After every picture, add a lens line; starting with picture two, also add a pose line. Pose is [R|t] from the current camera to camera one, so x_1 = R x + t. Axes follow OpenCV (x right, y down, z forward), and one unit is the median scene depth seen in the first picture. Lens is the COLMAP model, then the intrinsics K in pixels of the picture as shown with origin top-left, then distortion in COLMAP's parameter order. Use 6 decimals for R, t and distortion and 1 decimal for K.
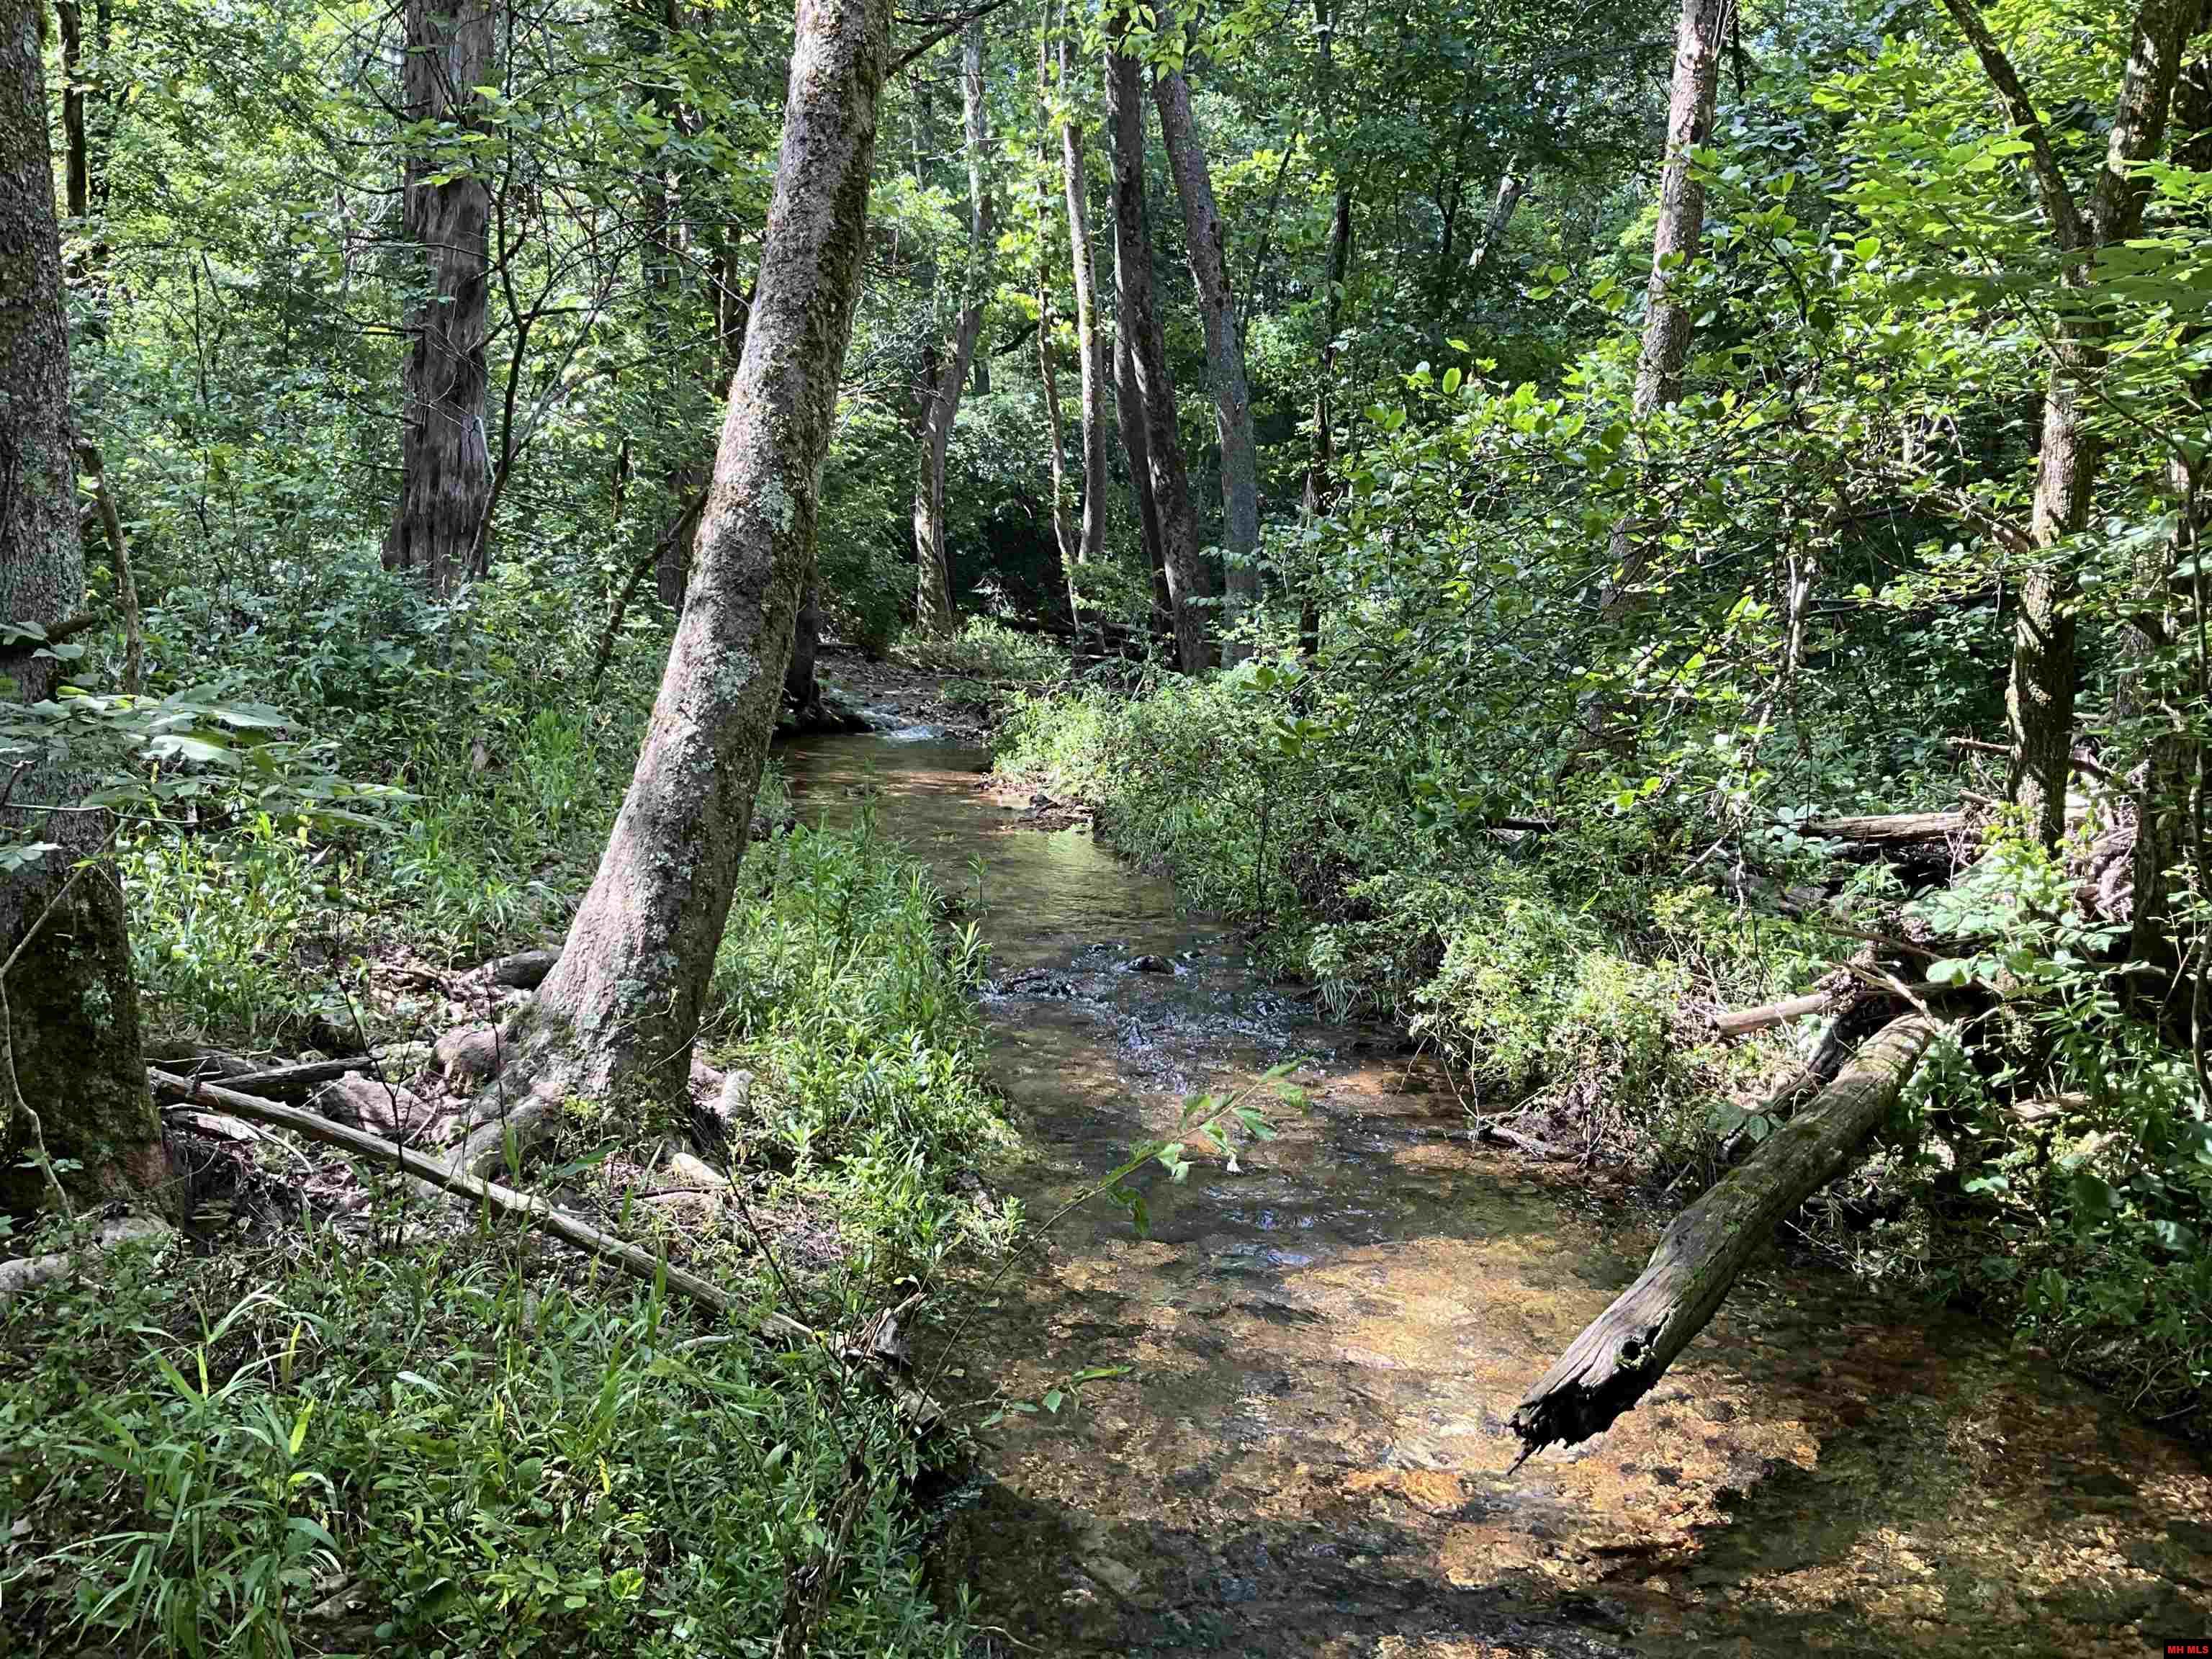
lens RADIAL K [[1897.1, 0, 1106.0], [0, 1897.1, 829.5], [0, 0, 1]] dist [0.131470, -0.298081]
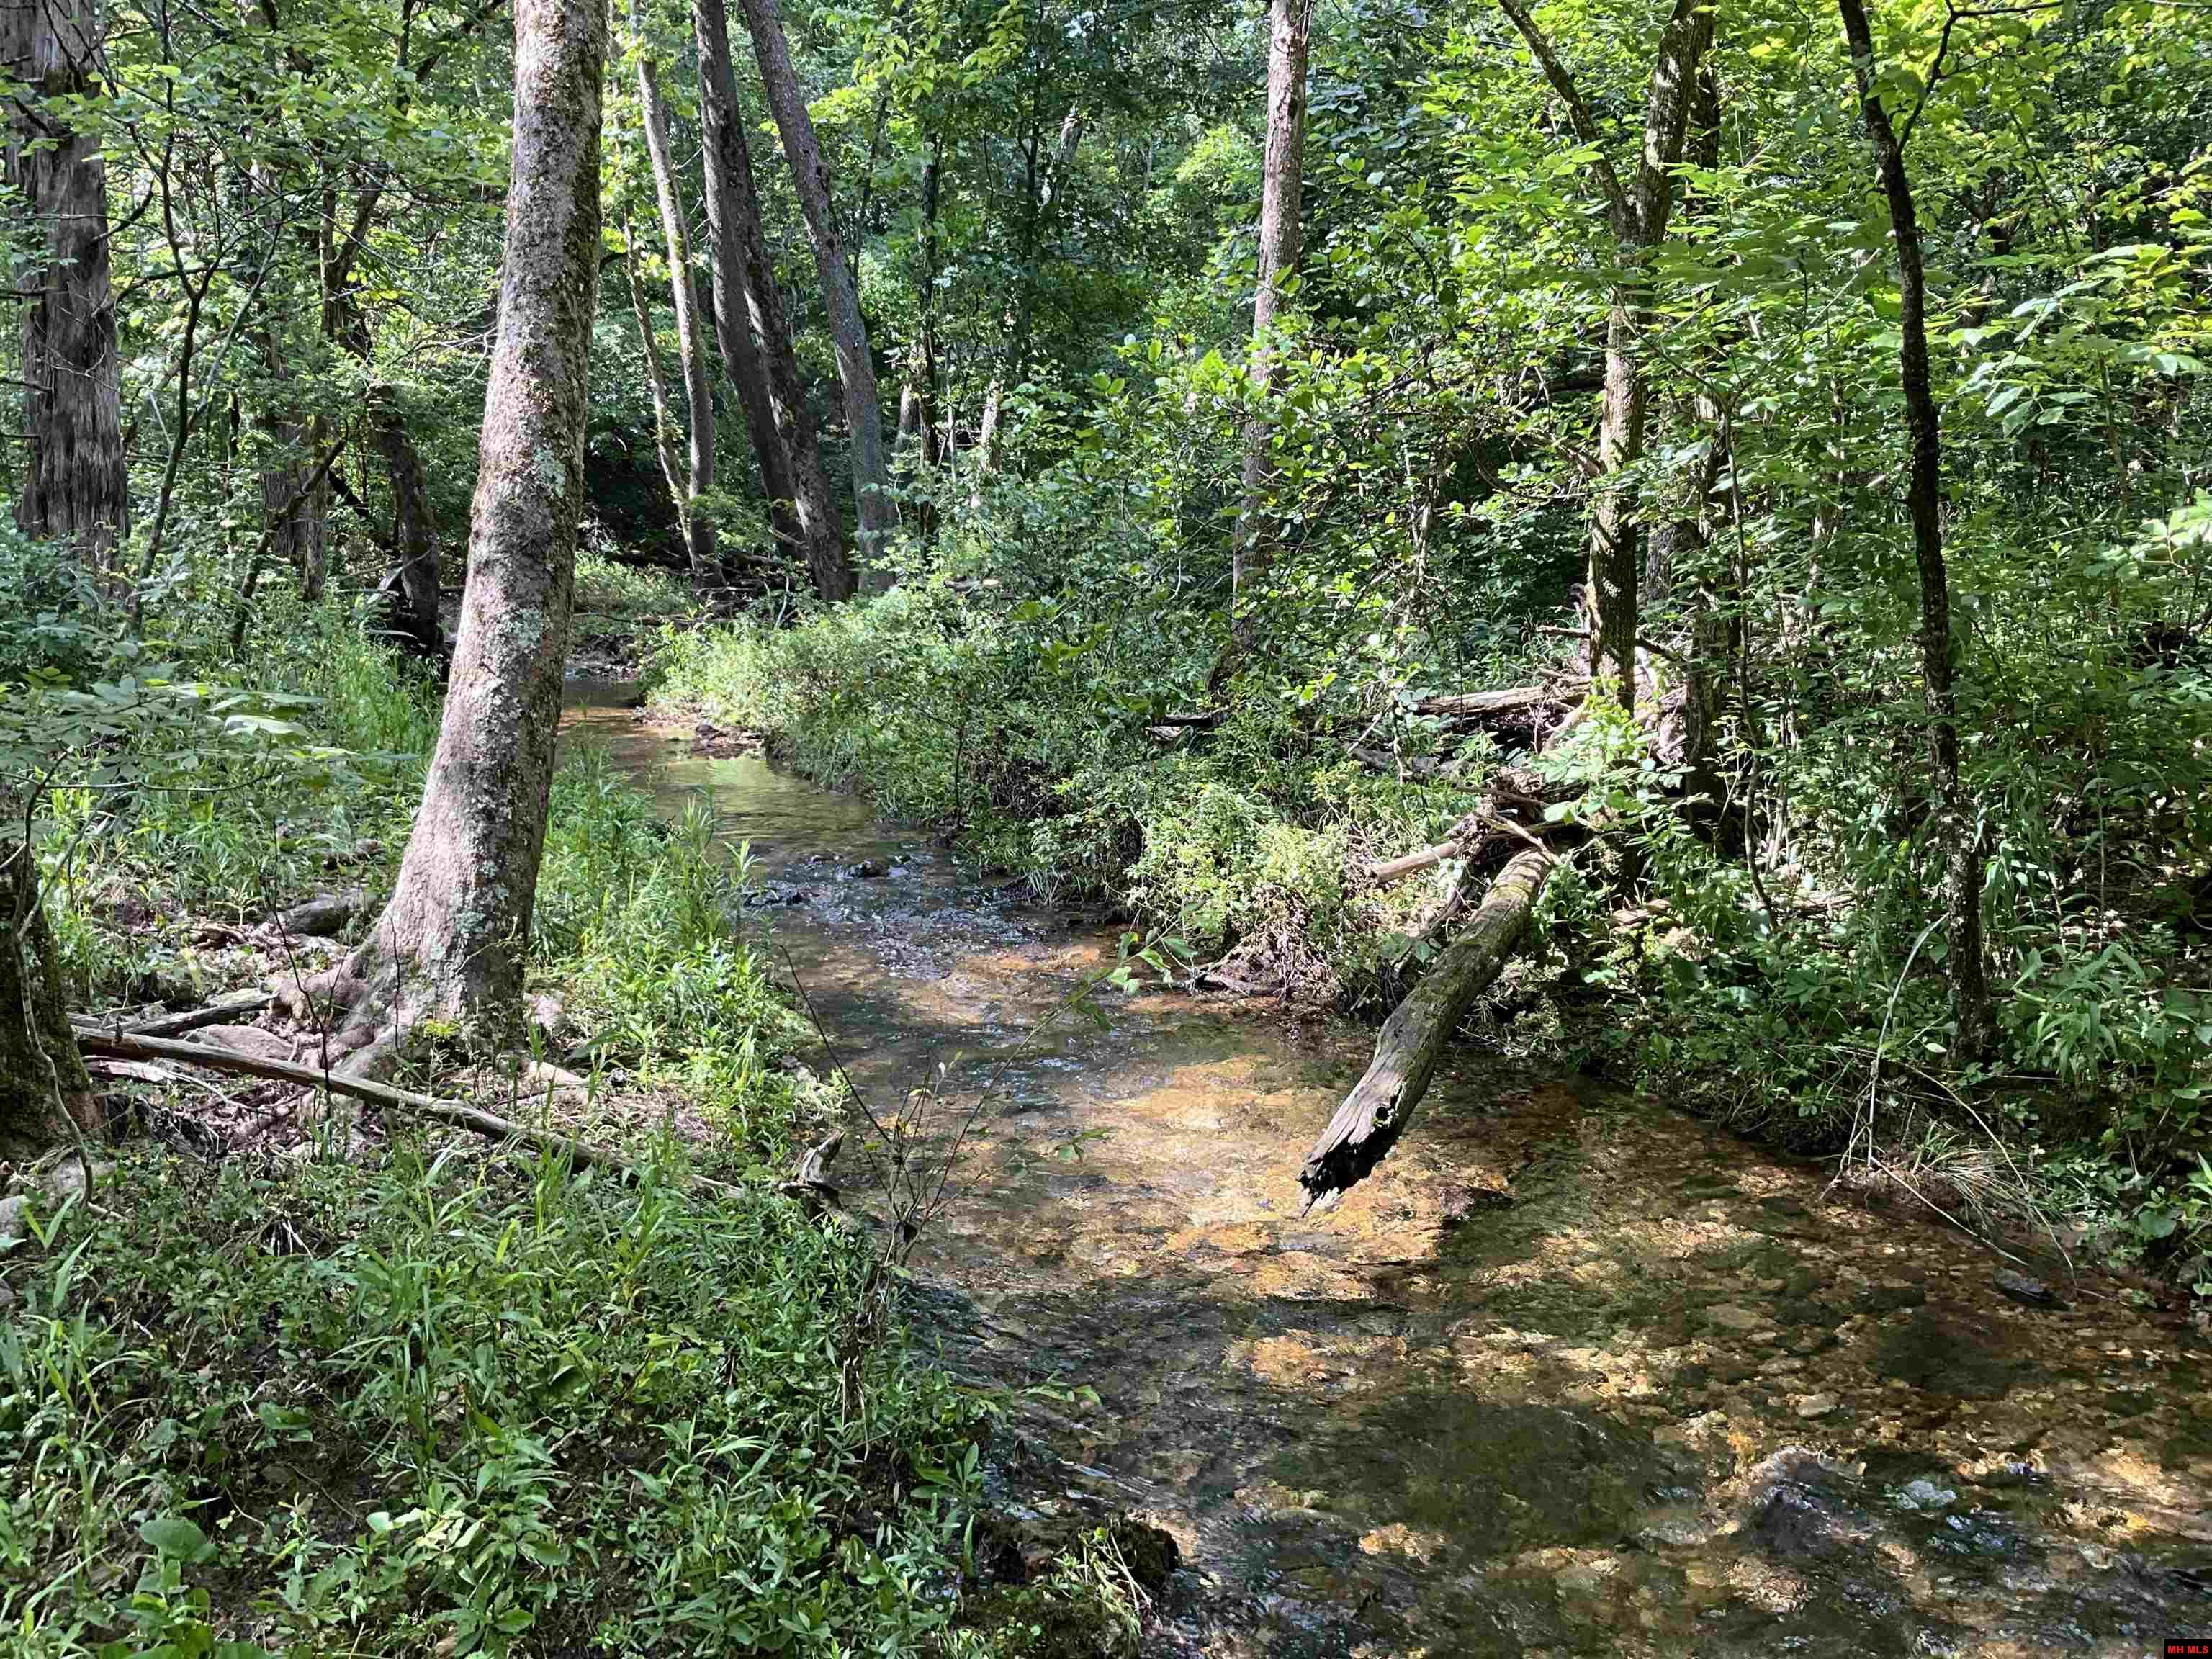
lens RADIAL K [[1828.1, 0, 1106.0], [0, 1828.1, 829.5], [0, 0, 1]] dist [0.151277, -0.351835]
pose [[0.974630, -0.079094, 0.209383, -0.089434], [0.069120, 0.996116, 0.054541, -0.001725], [-0.212884, -0.038685, 0.976311, -0.099680]]
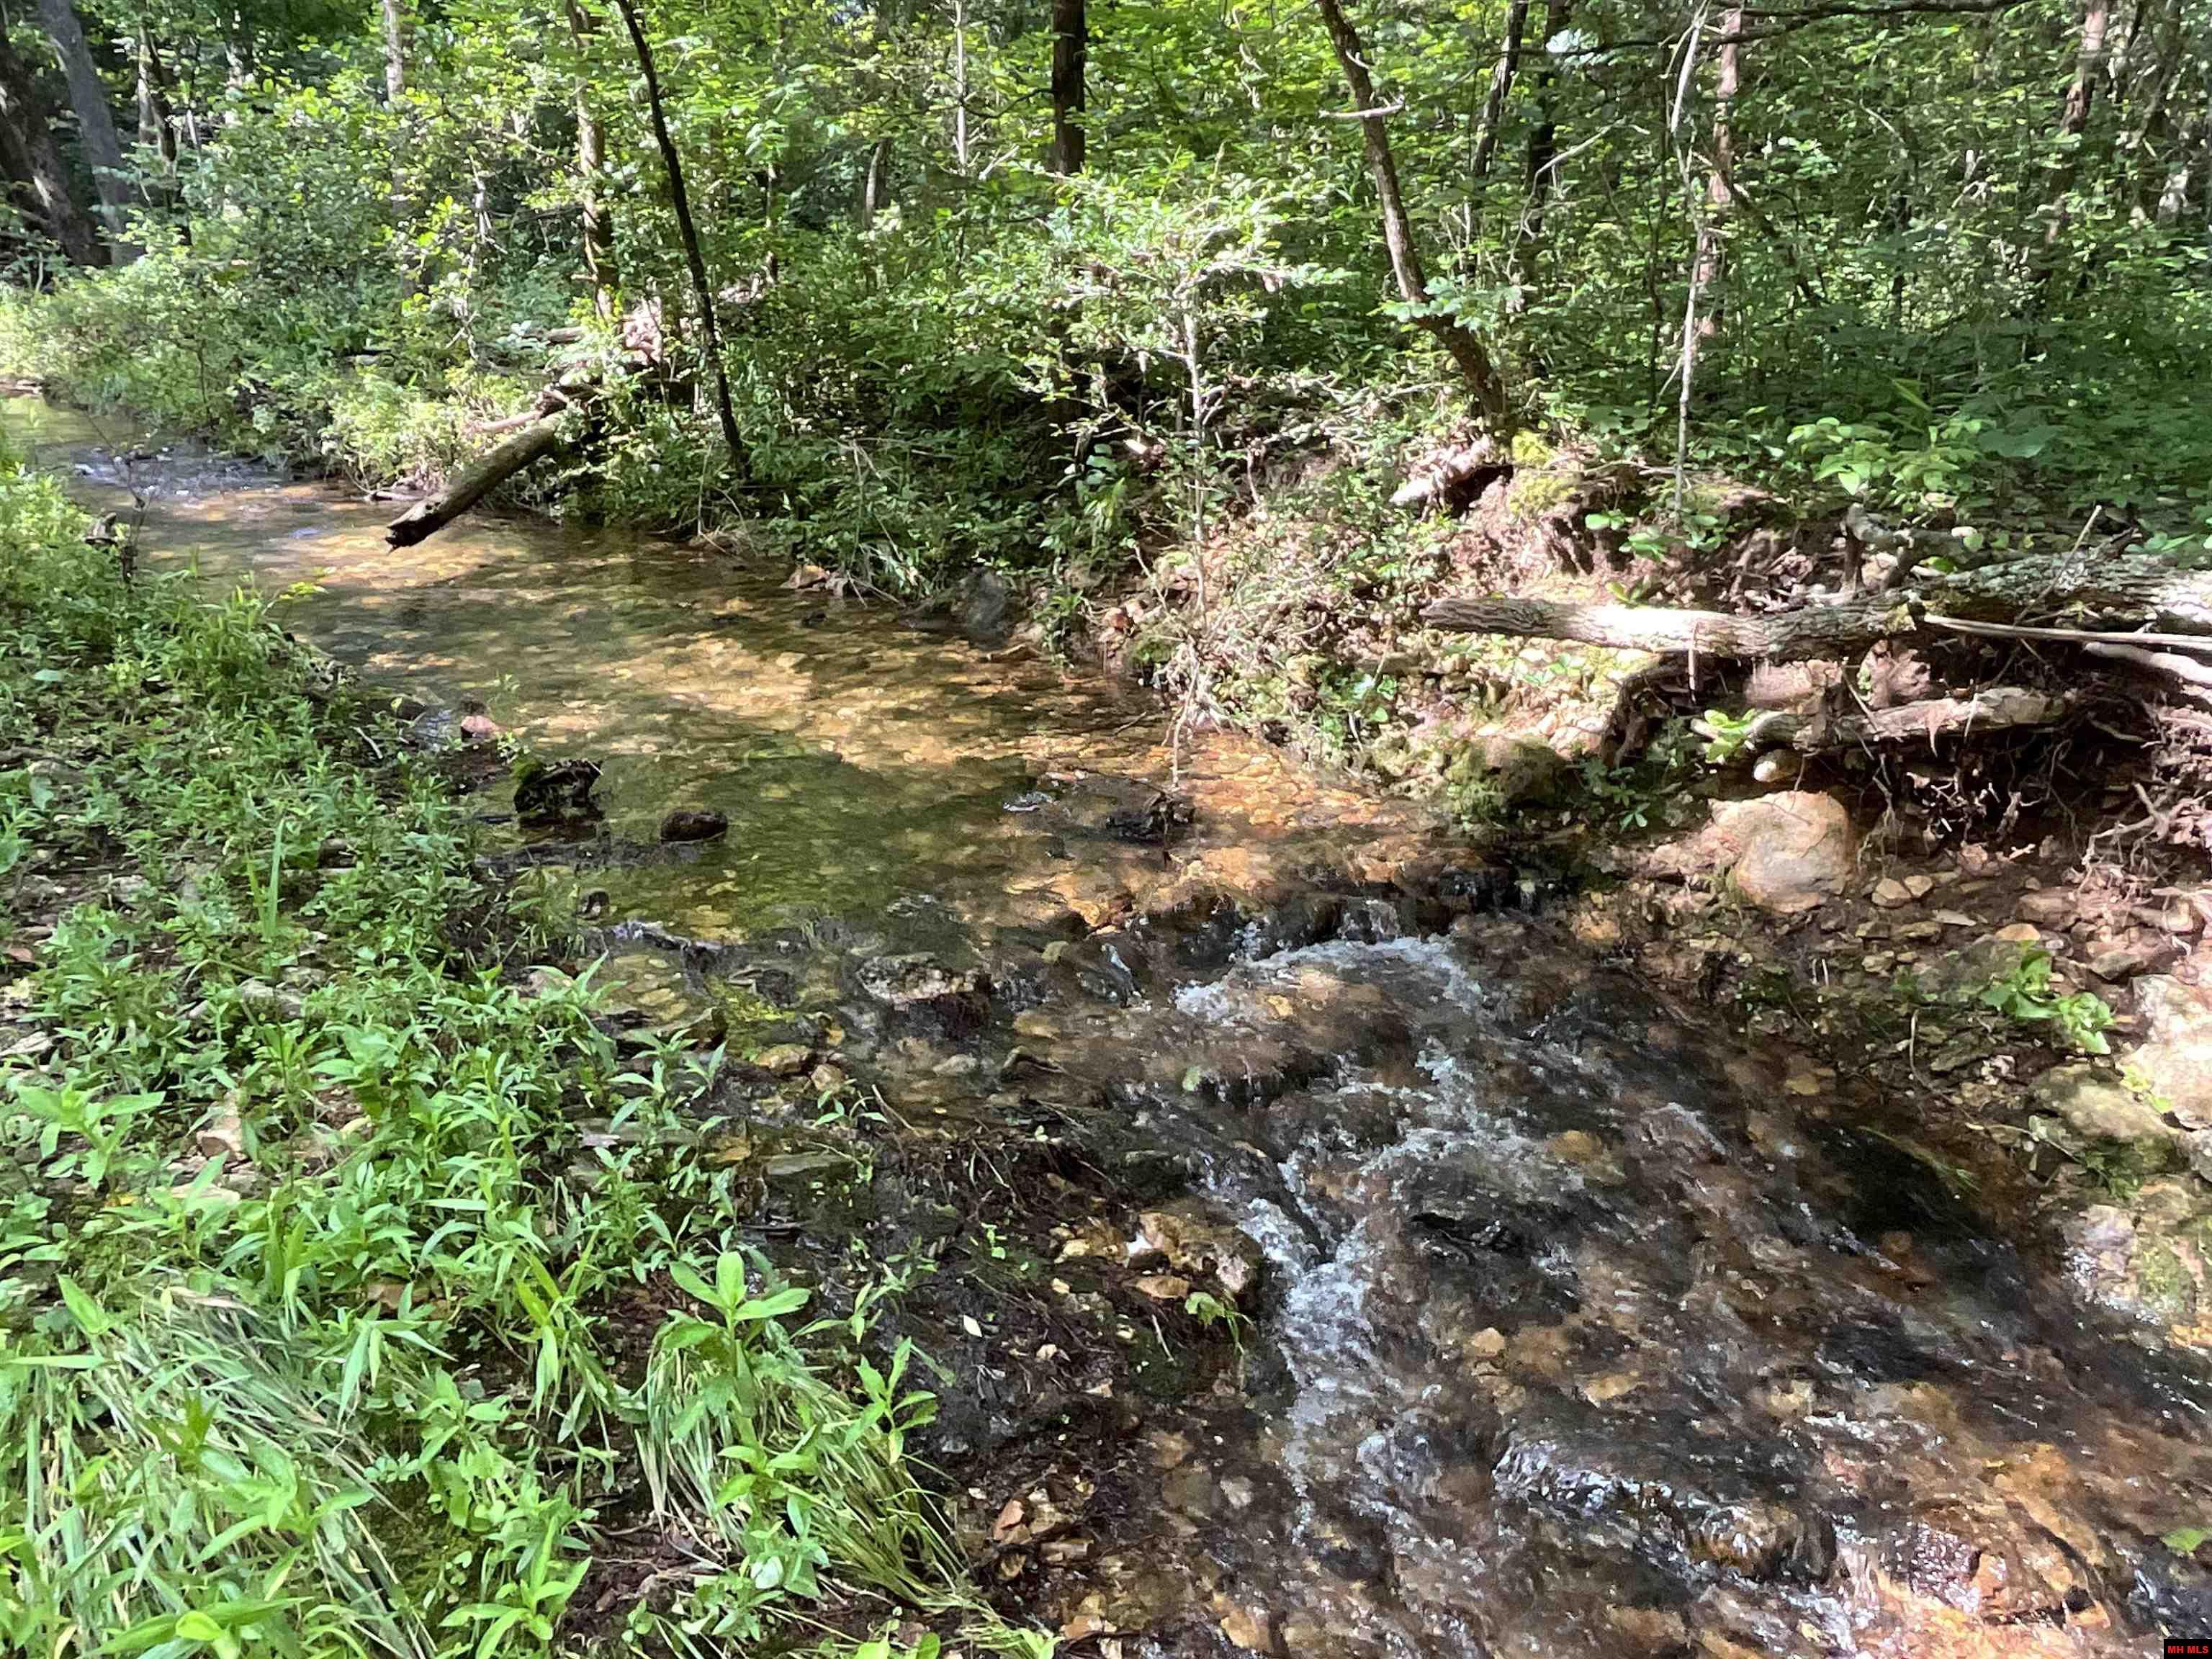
lens RADIAL K [[1546.0, 0, 1106.0], [0, 1546.0, 829.5], [0, 0, 1]] dist [-0.010463, -0.000295]
pose [[0.809595, -0.226667, 0.541458, -0.125173], [0.077892, 0.955763, 0.283638, 0.095031], [-0.581797, -0.187457, 0.791437, -0.738539]]
